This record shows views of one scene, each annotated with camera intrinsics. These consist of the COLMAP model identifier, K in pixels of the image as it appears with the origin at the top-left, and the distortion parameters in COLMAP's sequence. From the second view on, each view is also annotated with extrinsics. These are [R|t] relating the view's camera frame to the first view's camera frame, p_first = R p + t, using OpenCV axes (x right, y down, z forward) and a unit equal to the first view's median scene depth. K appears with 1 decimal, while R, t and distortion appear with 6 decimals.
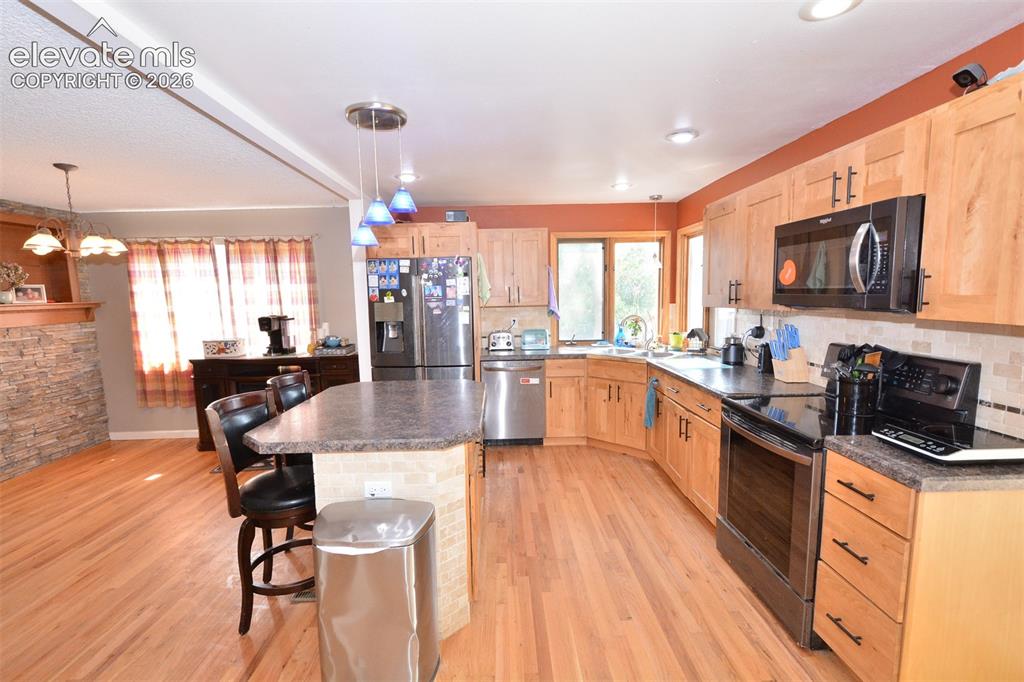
lens RADIAL K [[449.2, 0, 509.3], [0, 449.2, 349.6], [0, 0, 1]] dist [-0.001459, -0.000622]
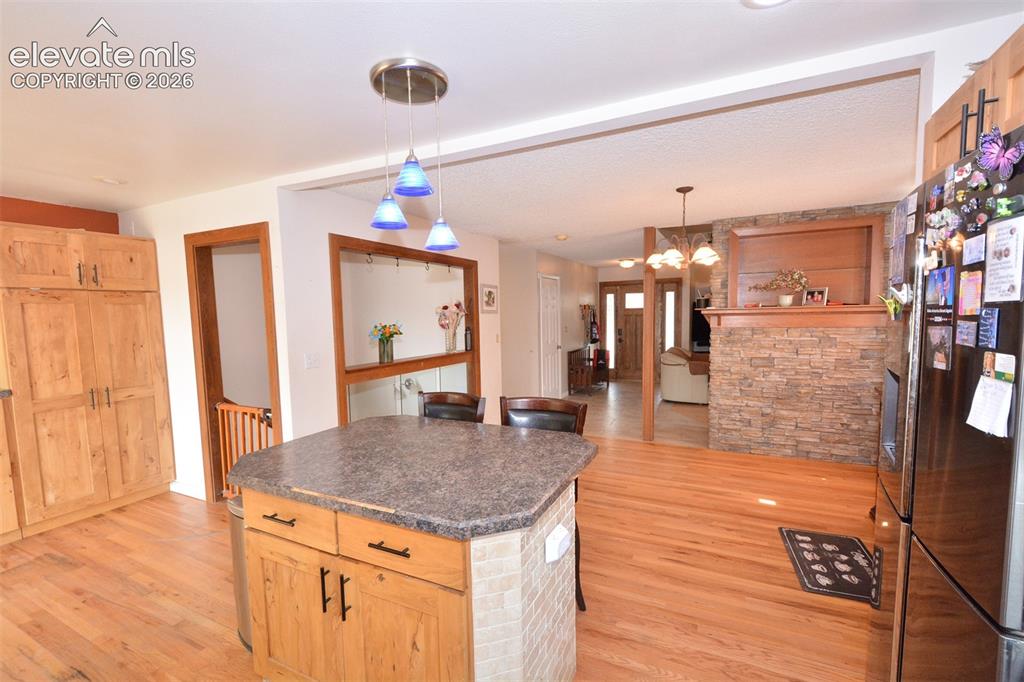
lens RADIAL K [[449.2, 0, 507.9], [0, 449.2, 348.8], [0, 0, 1]] dist [-0.001459, -0.000622]
pose [[-0.464558, 0.101204, -0.879740, 0.192637], [-0.082523, 0.984177, 0.156796, -0.108503], [0.881689, 0.145440, -0.448856, 0.849460]]
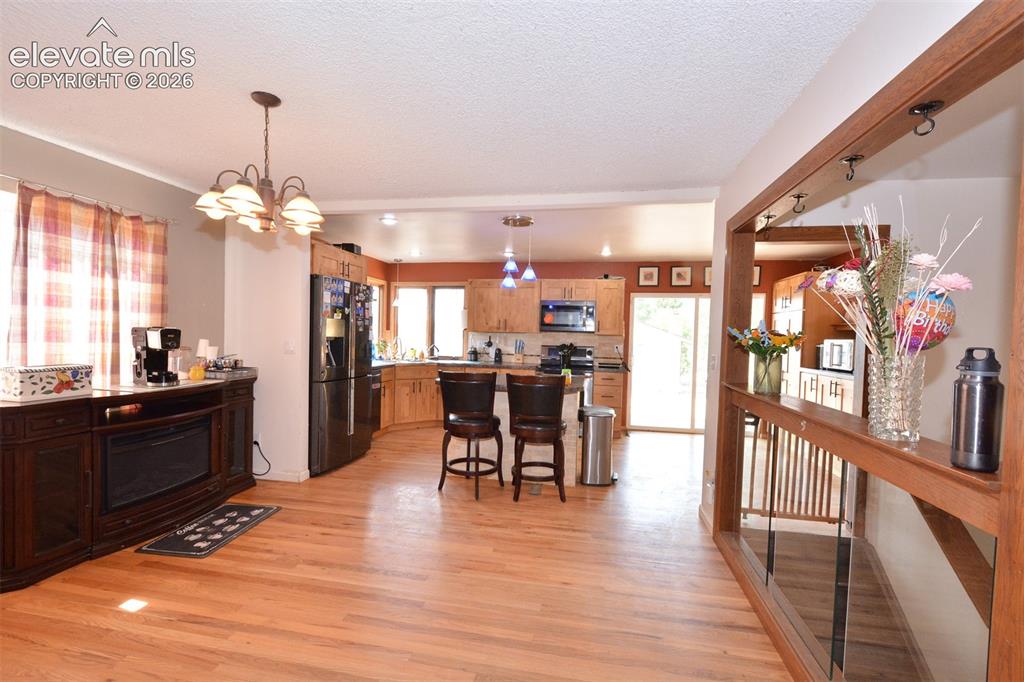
lens RADIAL K [[449.2, 0, 507.1], [0, 449.2, 347.2], [0, 0, 1]] dist [-0.001459, -0.000622]
pose [[0.210118, -0.001973, 0.977674, -1.167725], [0.093219, 0.995482, -0.018025, 0.017577], [-0.973222, 0.094925, 0.209353, 0.375422]]
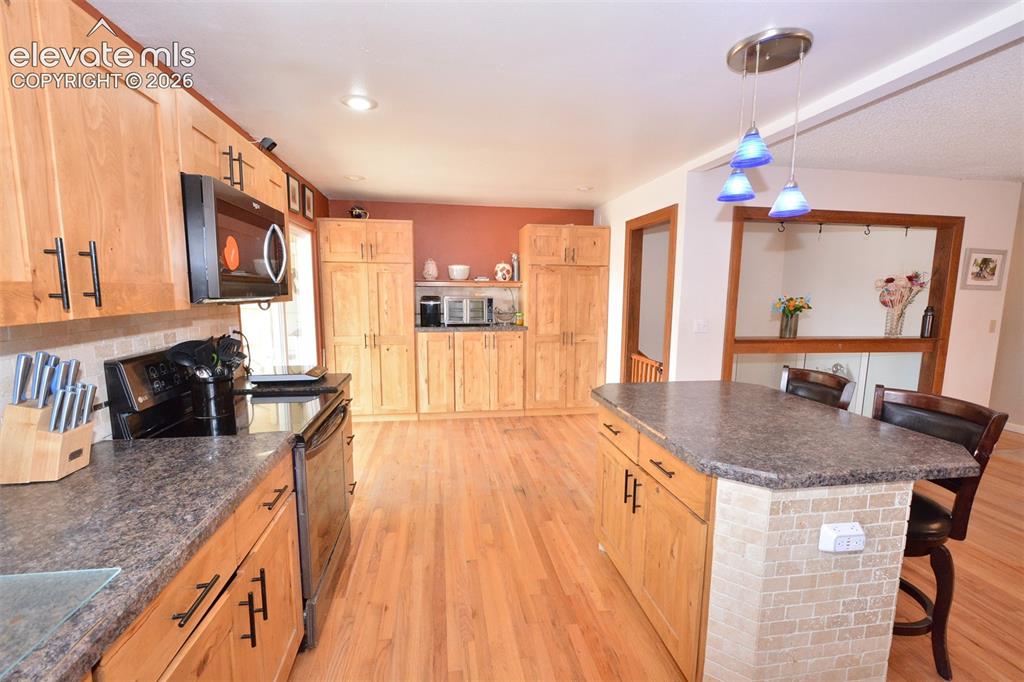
lens RADIAL K [[449.2, 0, 510.5], [0, 449.2, 347.3], [0, 0, 1]] dist [-0.001459, -0.000622]
pose [[-0.990053, 0.030079, -0.137445, 0.149897], [-0.005772, 0.967376, 0.253280, -0.115437], [0.140579, 0.251554, -0.957579, 0.988643]]
